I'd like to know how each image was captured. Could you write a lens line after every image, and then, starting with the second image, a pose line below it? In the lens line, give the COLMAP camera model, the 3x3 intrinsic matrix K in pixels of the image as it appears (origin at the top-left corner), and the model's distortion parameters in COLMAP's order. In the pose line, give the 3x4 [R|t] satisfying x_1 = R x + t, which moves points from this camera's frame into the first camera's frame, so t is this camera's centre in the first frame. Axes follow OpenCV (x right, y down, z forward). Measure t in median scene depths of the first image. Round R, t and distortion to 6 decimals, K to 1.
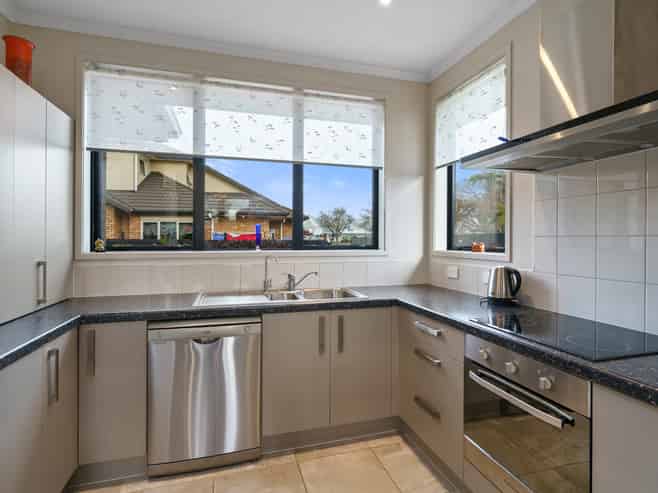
lens RADIAL K [[347.4, 0, 328.3], [0, 347.4, 240.6], [0, 0, 1]] dist [-0.003104, -0.000512]
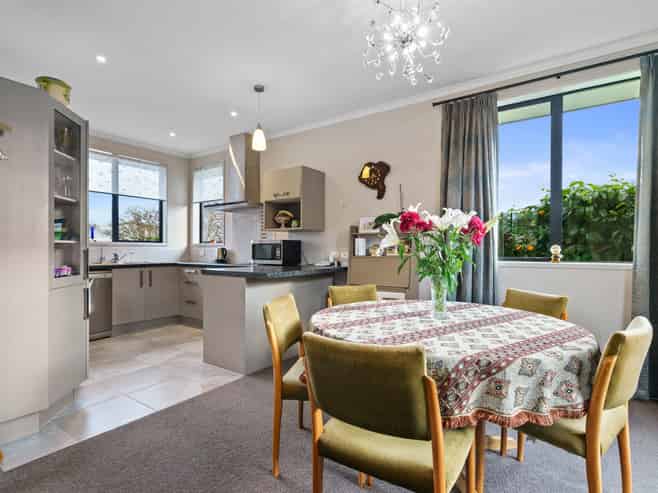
lens RADIAL K [[340.1, 0, 324.6], [0, 340.1, 247.3], [0, 0, 1]] dist [0.000084, 0.000177]
pose [[0.779142, 0.002377, 0.626843, -0.381860], [0.002975, 0.999968, -0.007491, 0.076713], [-0.626840, 0.007701, 0.779110, -1.156911]]
